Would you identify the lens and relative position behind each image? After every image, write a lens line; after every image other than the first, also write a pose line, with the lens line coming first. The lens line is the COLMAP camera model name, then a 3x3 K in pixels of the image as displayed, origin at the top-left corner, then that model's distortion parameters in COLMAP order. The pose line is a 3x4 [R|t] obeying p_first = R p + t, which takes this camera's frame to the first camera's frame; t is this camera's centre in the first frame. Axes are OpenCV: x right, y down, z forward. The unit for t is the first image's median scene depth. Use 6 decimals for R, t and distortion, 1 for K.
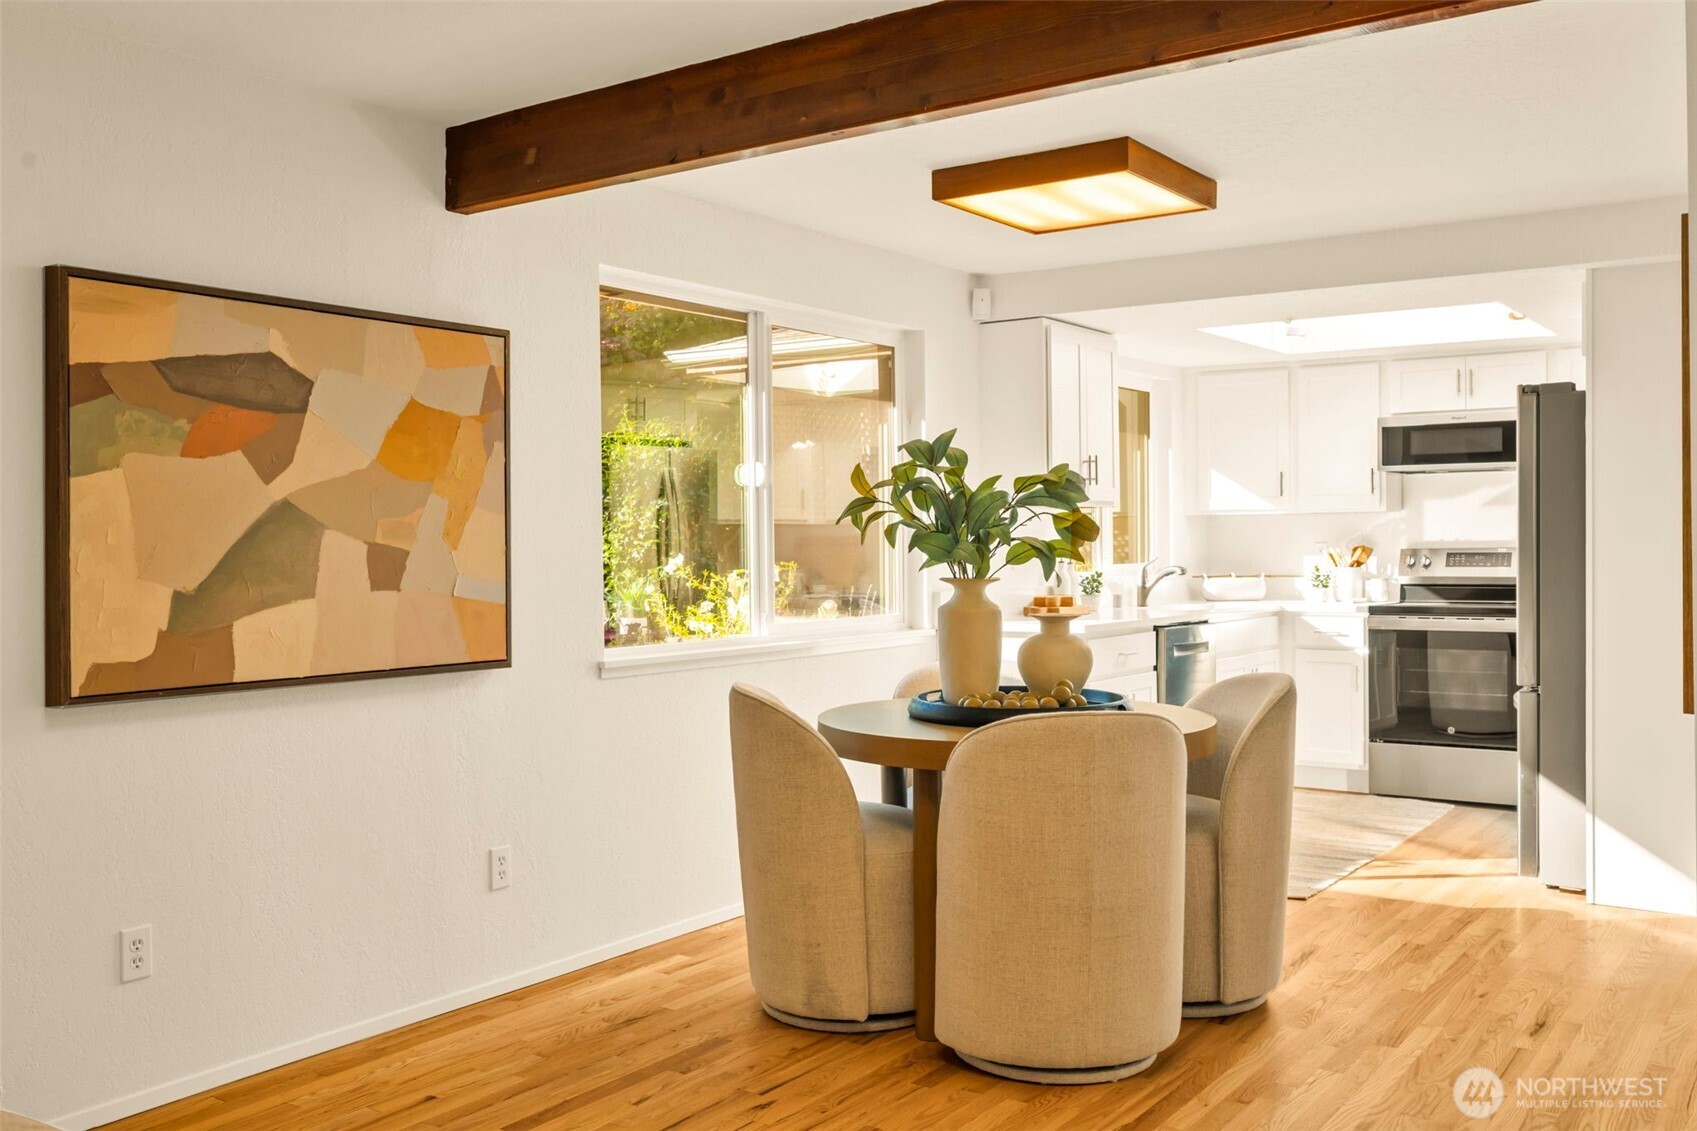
lens RADIAL K [[1568.2, 0, 849.2], [0, 1568.2, 561.7], [0, 0, 1]] dist [-0.017967, -0.003341]
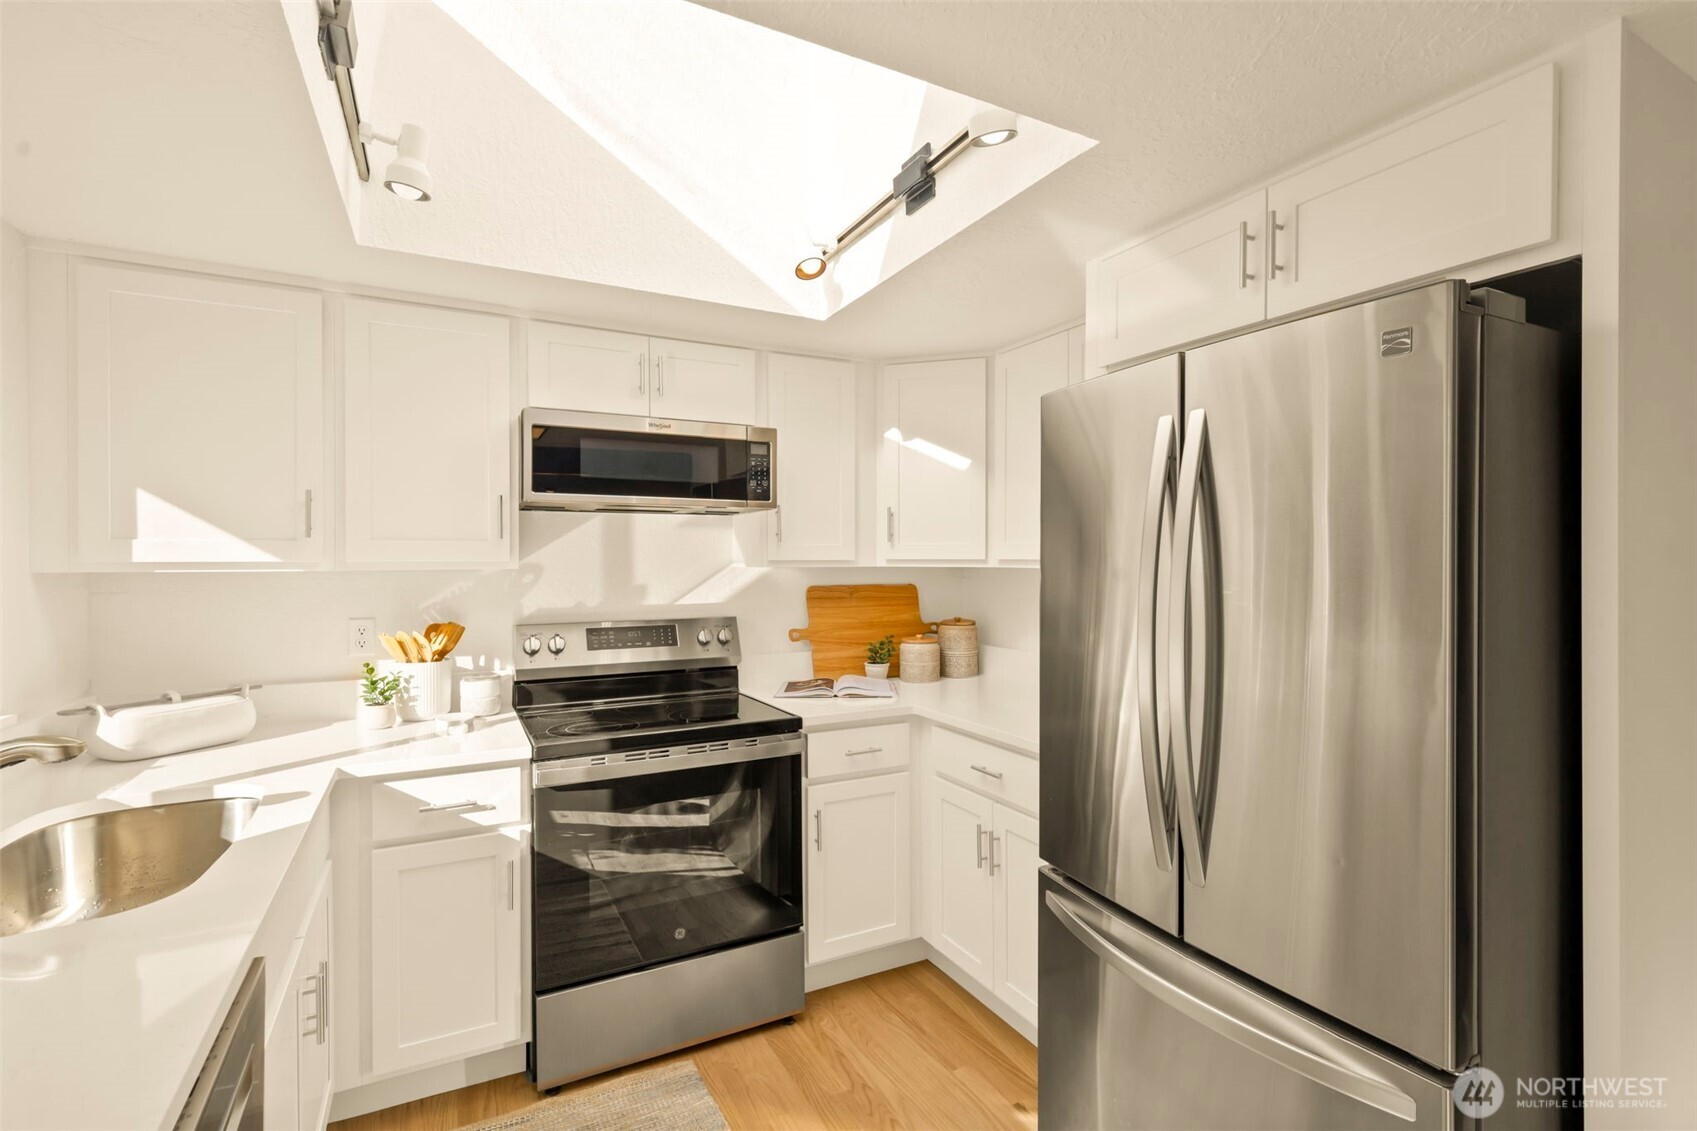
lens RADIAL K [[789.9, 0, 855.0], [0, 789.9, 559.9], [0, 0, 1]] dist [0.013428, 0.000255]
pose [[0.473024, 0.005864, 0.881030, 0.134237], [0.009561, 0.999885, -0.011789, -0.030622], [-0.880998, 0.014000, 0.472914, 0.734538]]
